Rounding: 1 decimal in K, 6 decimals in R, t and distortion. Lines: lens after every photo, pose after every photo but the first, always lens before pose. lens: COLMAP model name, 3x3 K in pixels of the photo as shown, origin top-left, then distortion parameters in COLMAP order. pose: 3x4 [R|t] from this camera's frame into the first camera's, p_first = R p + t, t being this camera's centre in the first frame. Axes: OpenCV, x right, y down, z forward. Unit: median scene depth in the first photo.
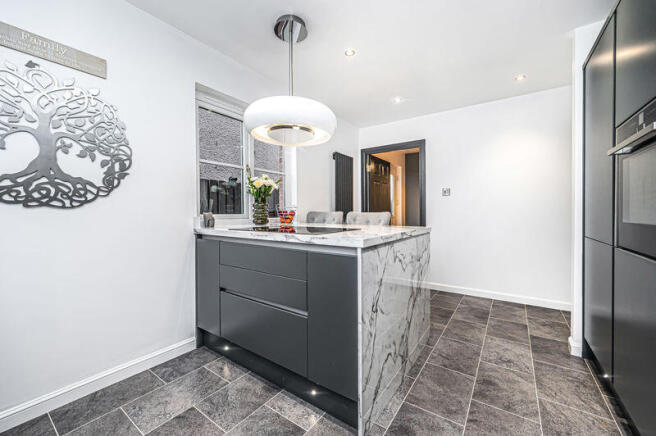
lens RADIAL K [[261.6, 0, 326.5], [0, 261.6, 212.6], [0, 0, 1]] dist [-0.002929, -0.000319]
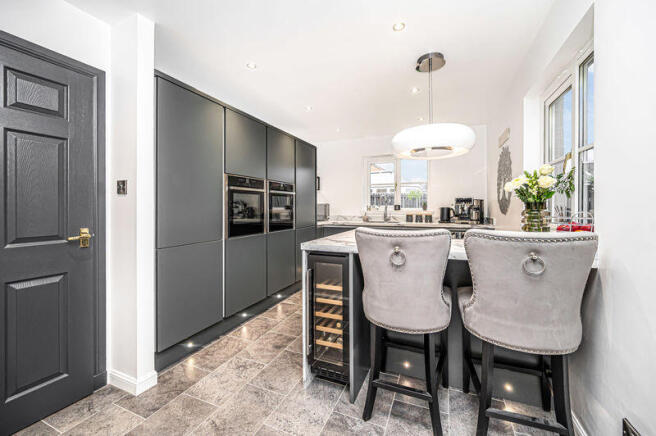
lens RADIAL K [[261.6, 0, 326.5], [0, 261.6, 212.5], [0, 0, 1]] dist [-0.002929, -0.000319]
pose [[-0.978257, 0.014028, -0.206922, 0.669440], [0.010737, 0.999798, 0.017019, -0.065999], [0.207118, 0.014427, -0.978209, 2.444938]]
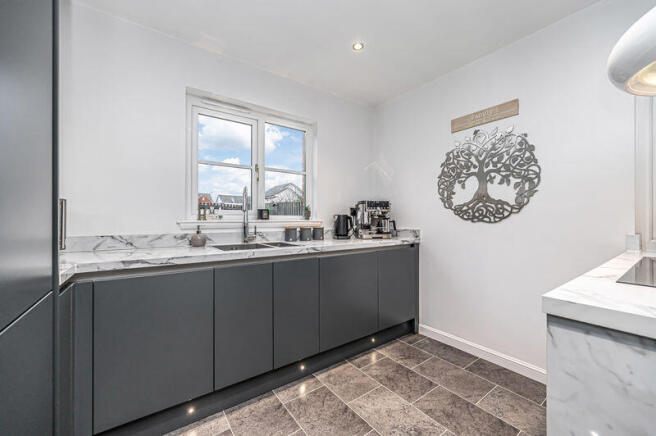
lens RADIAL K [[261.6, 0, 328.9], [0, 261.6, 219.1], [0, 0, 1]] dist [-0.002929, -0.000319]
pose [[-0.327118, 0.007575, -0.944953, 0.587228], [0.002589, 0.999971, 0.007119, -0.047025], [0.944980, -0.000118, -0.327129, 0.606441]]
